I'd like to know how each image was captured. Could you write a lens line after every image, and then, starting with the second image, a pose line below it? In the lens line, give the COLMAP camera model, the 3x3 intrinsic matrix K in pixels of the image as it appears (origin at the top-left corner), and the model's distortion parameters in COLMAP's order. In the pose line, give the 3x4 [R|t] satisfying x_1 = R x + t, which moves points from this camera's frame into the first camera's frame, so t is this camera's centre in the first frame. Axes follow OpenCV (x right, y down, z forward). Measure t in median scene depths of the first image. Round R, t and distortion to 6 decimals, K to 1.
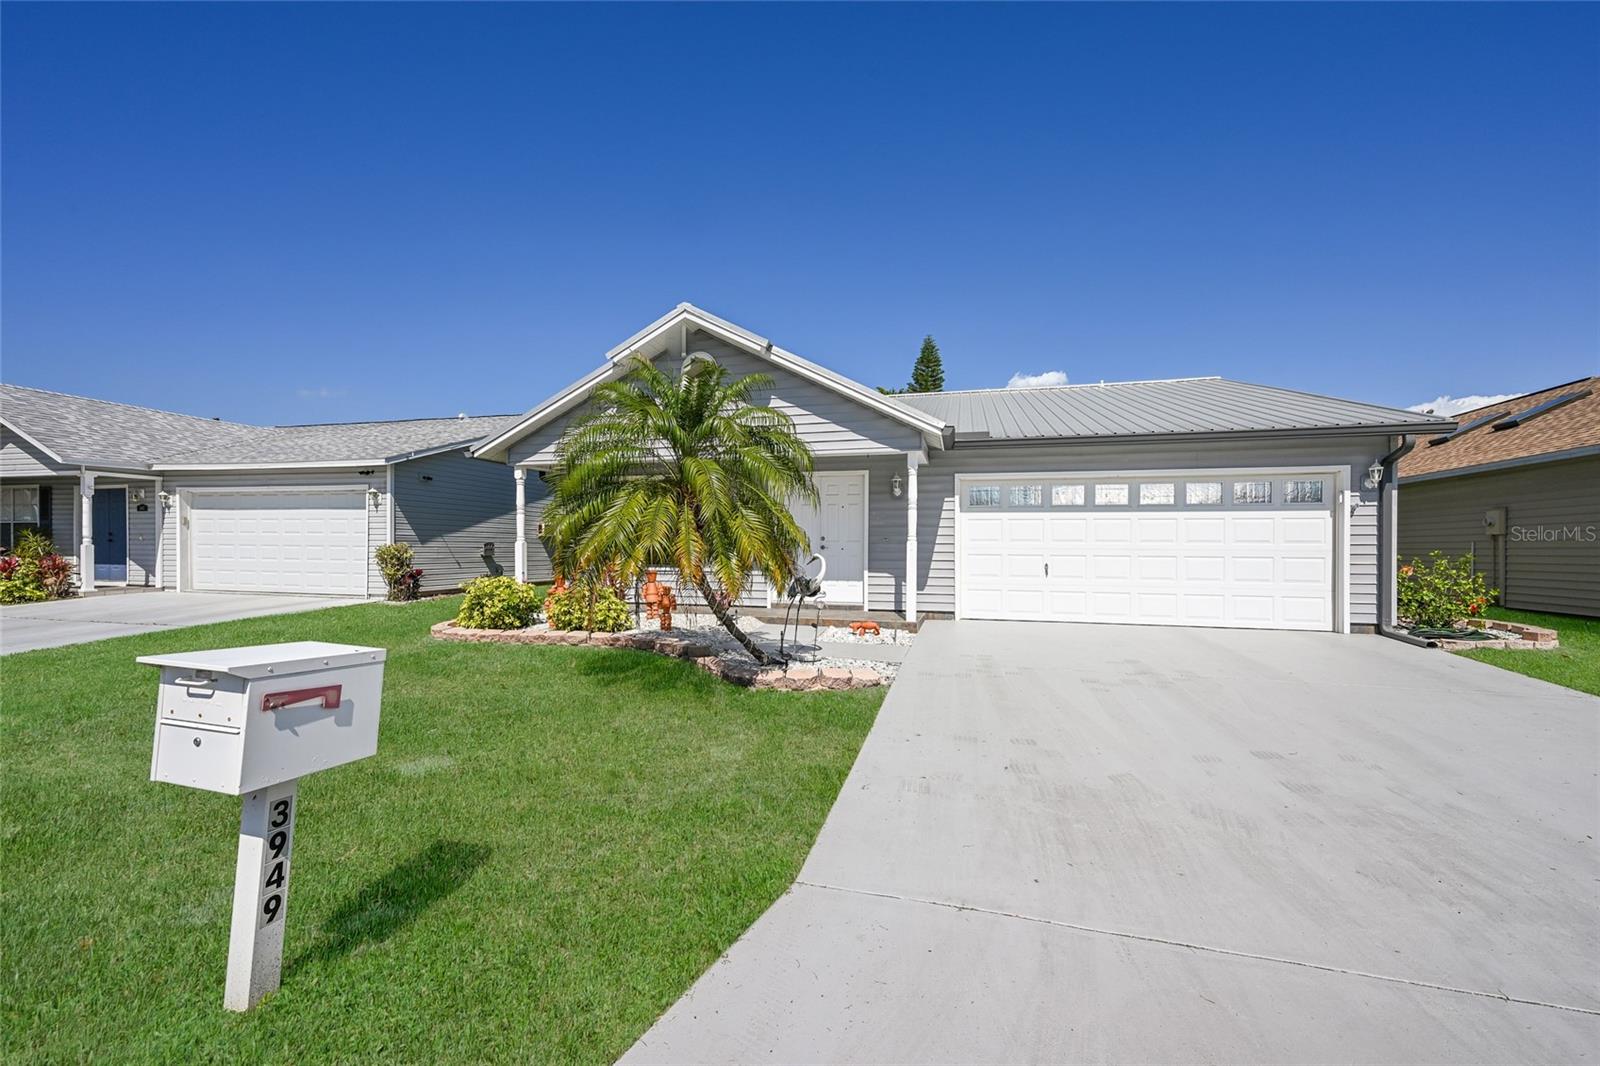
lens RADIAL K [[631.5, 0, 808.0], [0, 631.5, 531.0], [0, 0, 1]] dist [0.001711, 0.000276]
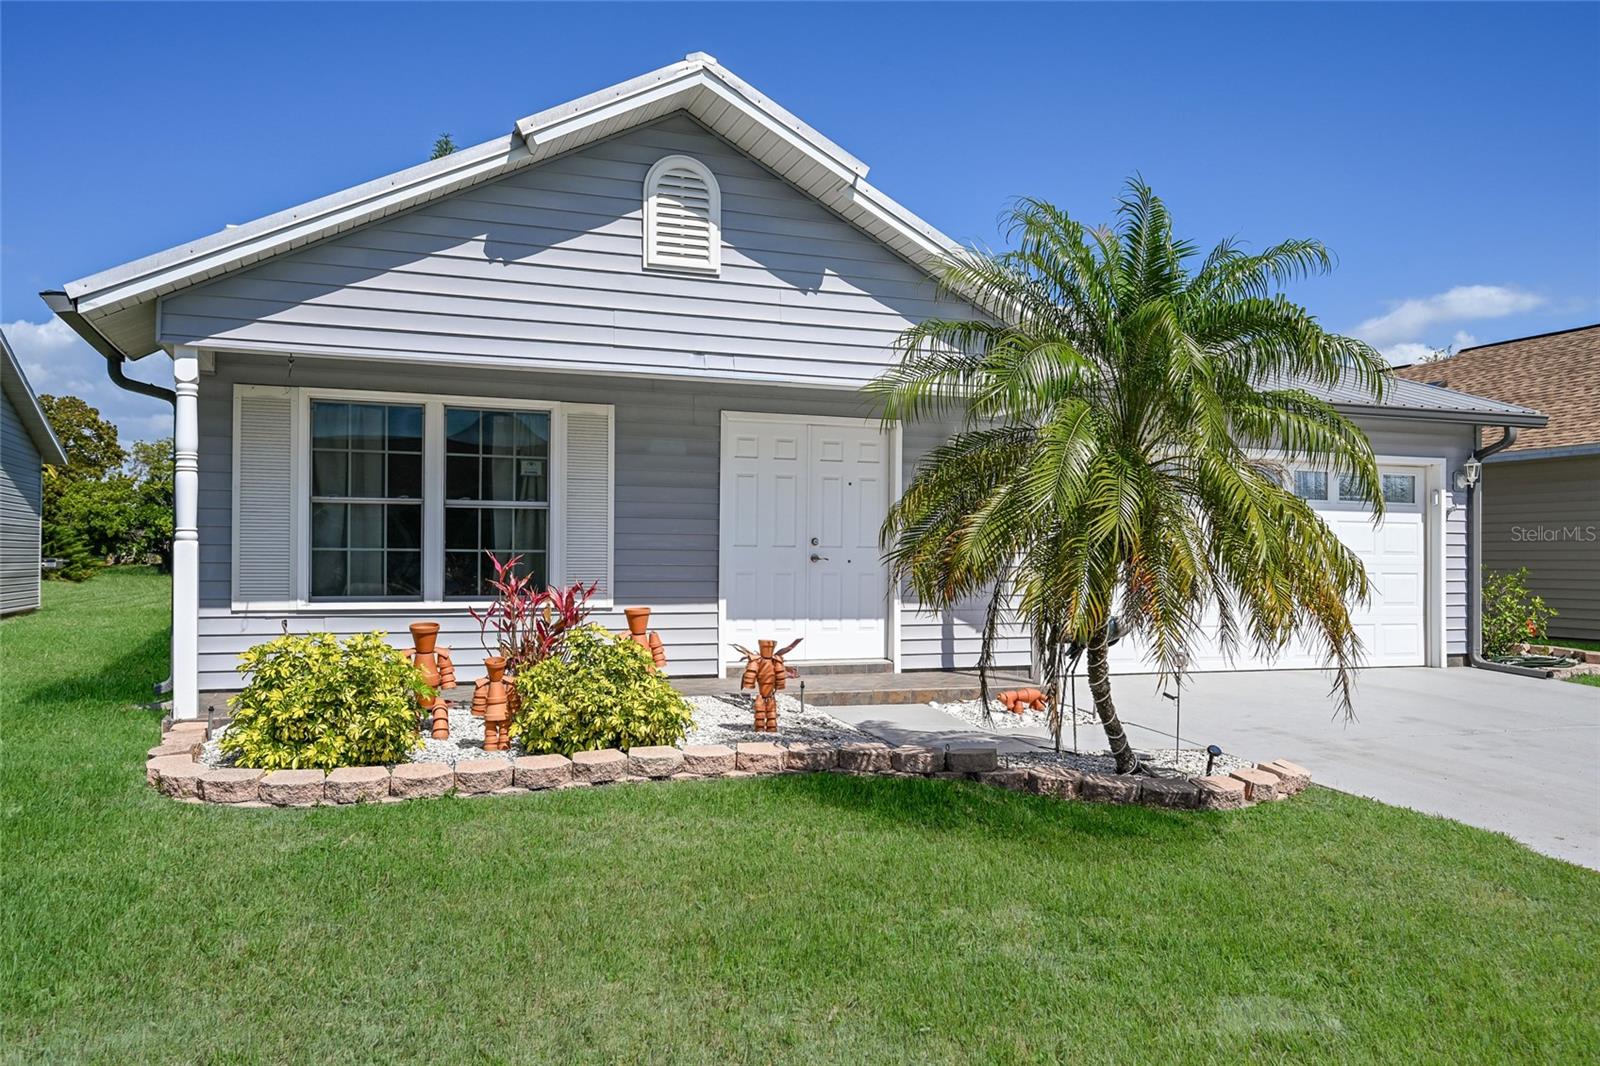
lens RADIAL K [[1181.1, 0, 800.1], [0, 1181.1, 516.7], [0, 0, 1]] dist [-0.001786, -0.001734]
pose [[0.825287, 0.021078, 0.564320, -0.666984], [-0.020025, 0.999767, -0.008057, -0.001086], [-0.564359, -0.004651, 0.825517, 0.220654]]
